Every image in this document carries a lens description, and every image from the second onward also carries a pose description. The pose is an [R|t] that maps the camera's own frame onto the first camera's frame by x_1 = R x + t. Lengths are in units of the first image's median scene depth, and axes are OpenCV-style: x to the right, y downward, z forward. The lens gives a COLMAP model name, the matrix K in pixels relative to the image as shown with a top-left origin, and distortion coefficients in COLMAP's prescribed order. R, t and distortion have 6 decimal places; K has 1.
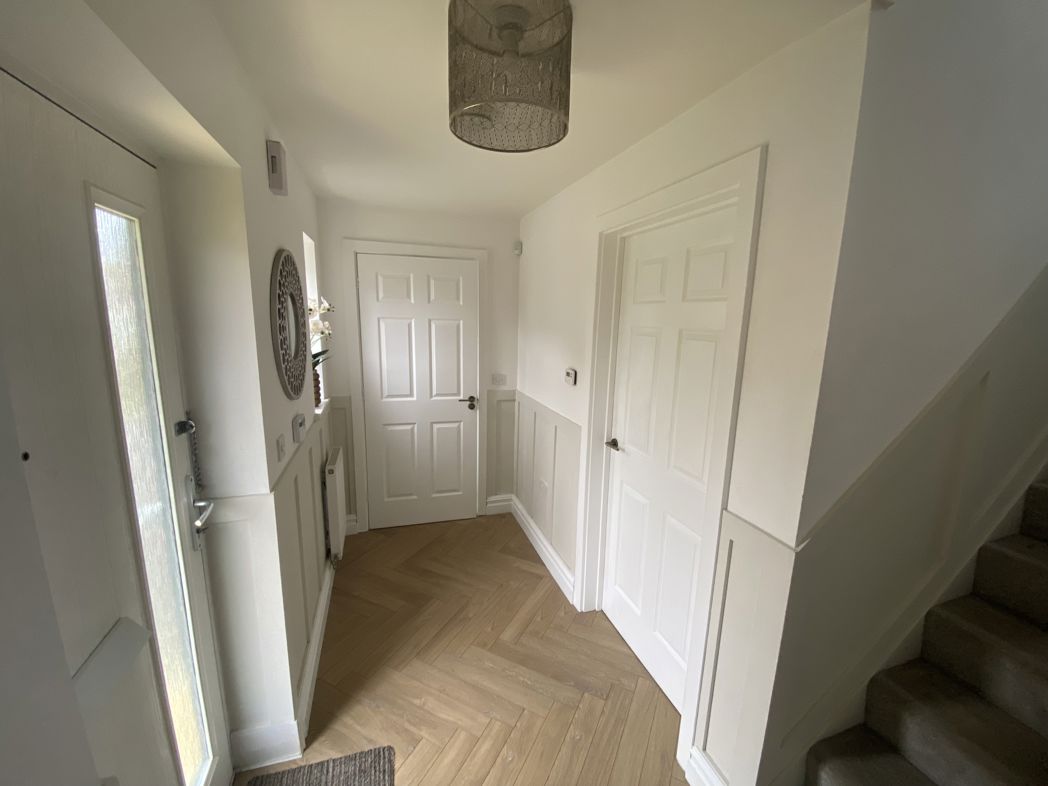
lens RADIAL K [[429.8, 0, 522.1], [0, 429.8, 390.8], [0, 0, 1]] dist [0.037744, -0.027714]
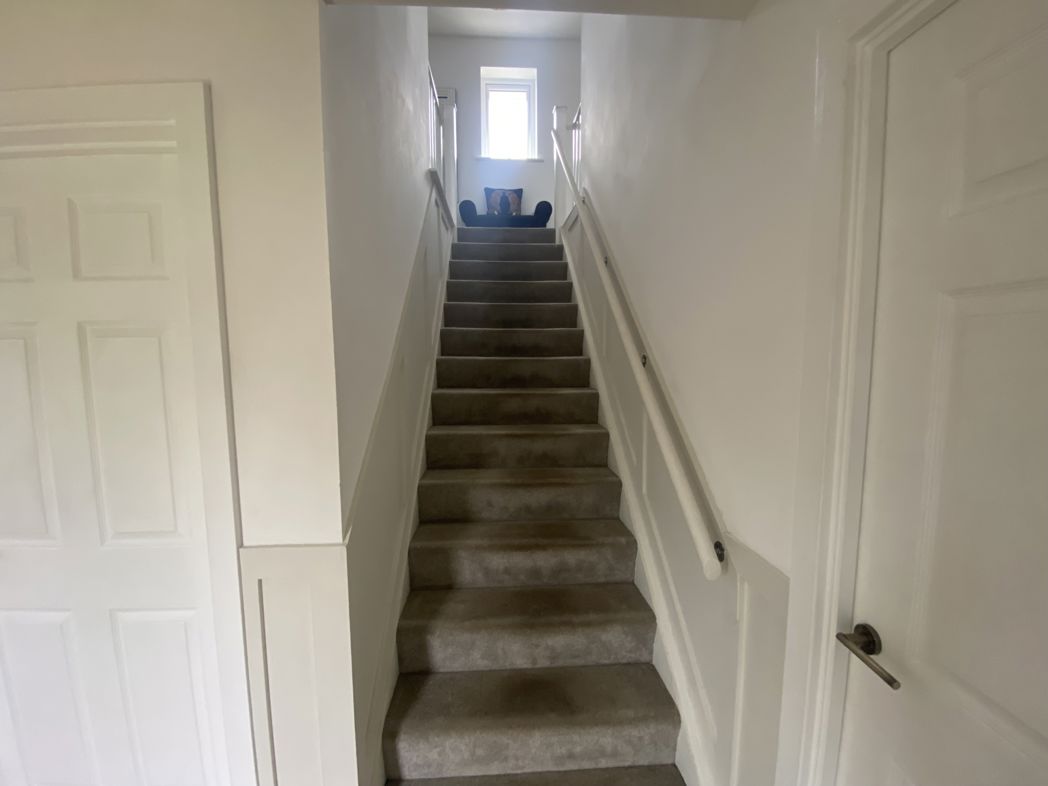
lens RADIAL K [[429.8, 0, 522.1], [0, 429.8, 390.8], [0, 0, 1]] dist [0.037744, -0.027714]
pose [[0.260892, -0.113151, 0.958714, -0.116297], [0.184503, 0.980645, 0.065531, 0.046467], [-0.947573, 0.159789, 0.276719, 0.289341]]
